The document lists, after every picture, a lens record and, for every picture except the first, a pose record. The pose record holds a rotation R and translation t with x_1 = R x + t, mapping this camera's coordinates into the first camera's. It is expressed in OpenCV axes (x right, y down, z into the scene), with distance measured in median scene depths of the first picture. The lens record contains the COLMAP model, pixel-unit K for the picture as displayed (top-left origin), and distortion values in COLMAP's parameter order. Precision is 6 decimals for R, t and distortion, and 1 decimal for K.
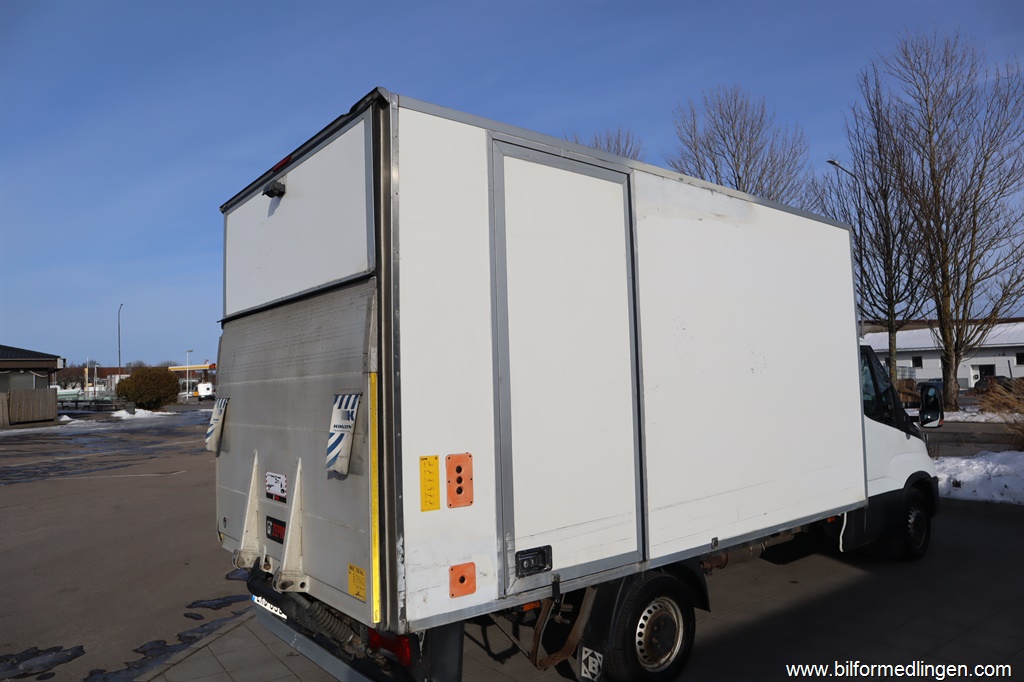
lens RADIAL K [[702.8, 0, 512.0], [0, 702.8, 341.0], [0, 0, 1]] dist [-0.116538, 0.061596]
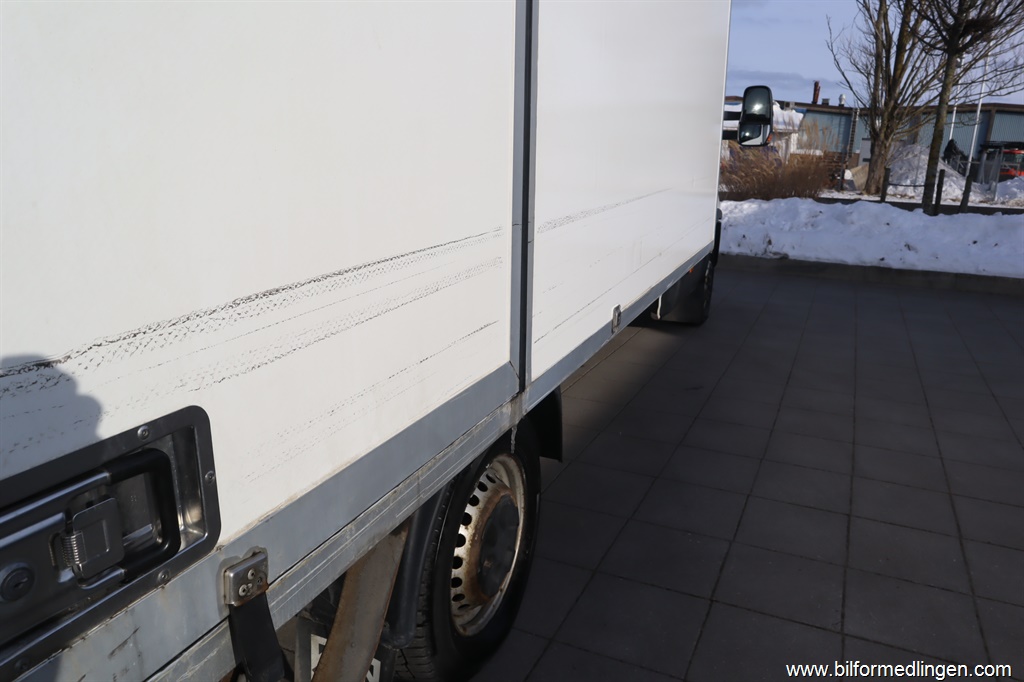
lens RADIAL K [[702.8, 0, 512.0], [0, 702.8, 341.0], [0, 0, 1]] dist [-0.116538, 0.061596]
pose [[0.872607, -0.076627, 0.482375, 0.039219], [-0.085588, 0.948345, 0.305476, 0.205610], [-0.480865, -0.307846, 0.820975, 0.767512]]
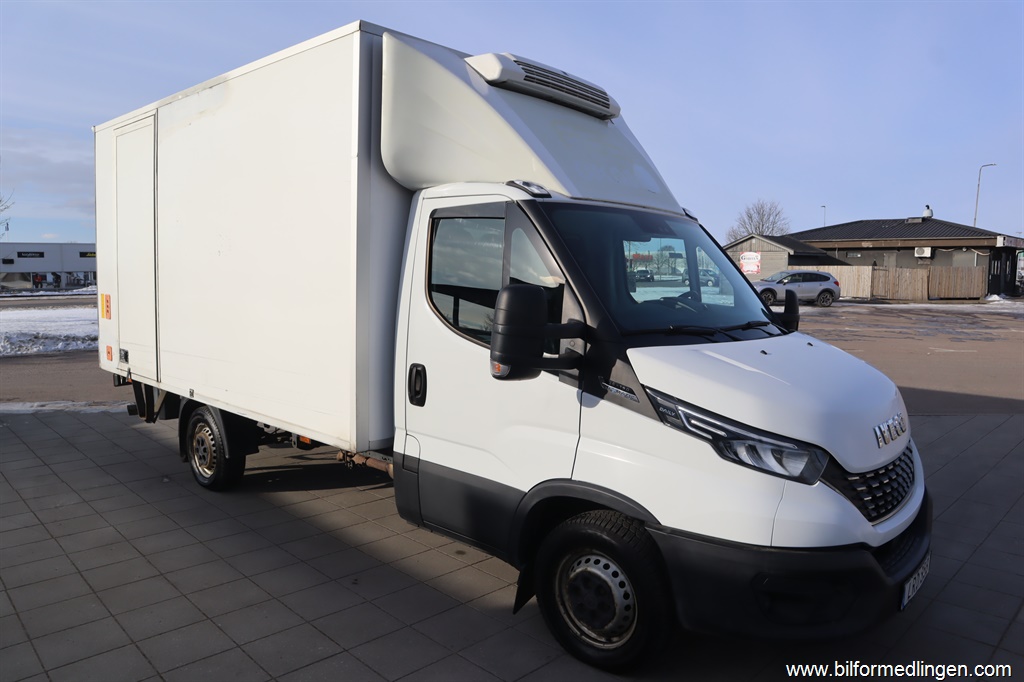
lens RADIAL K [[702.8, 0, 512.0], [0, 702.8, 341.0], [0, 0, 1]] dist [-0.116538, 0.061596]
pose [[0.172938, 0.129055, -0.976441, 1.825282], [0.049559, 0.988983, 0.139490, 0.064177], [0.983685, -0.072515, 0.164636, 1.571923]]
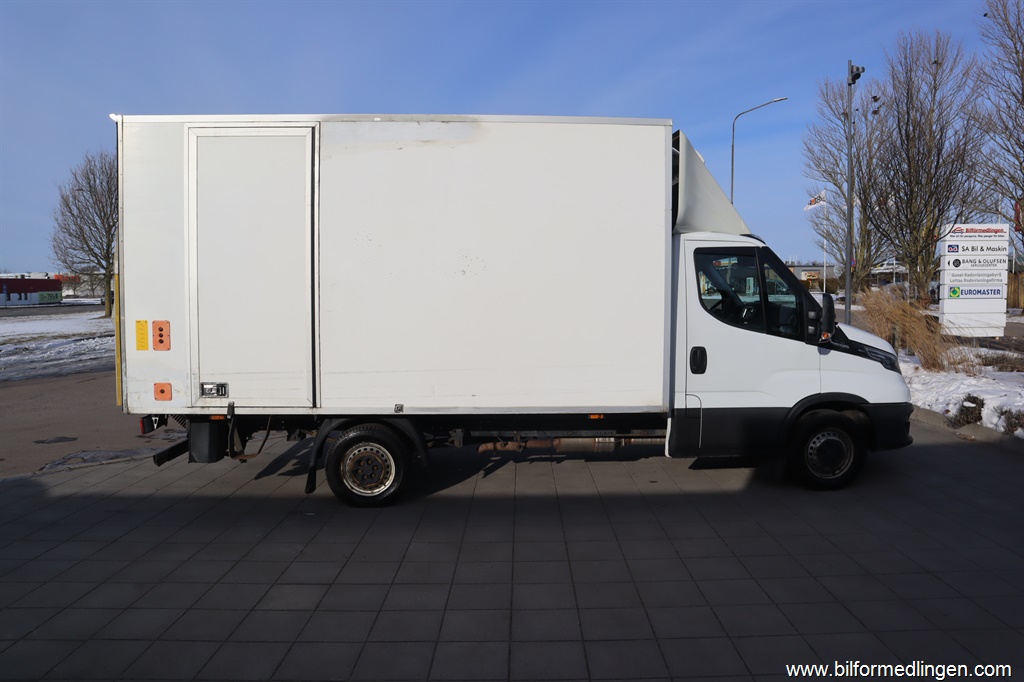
lens RADIAL K [[702.8, 0, 512.0], [0, 702.8, 341.0], [0, 0, 1]] dist [-0.116538, 0.061596]
pose [[0.813191, 0.065292, -0.578323, 1.380297], [0.020784, 0.989795, 0.140972, -0.009897], [0.581626, -0.126657, 0.803535, 0.107961]]
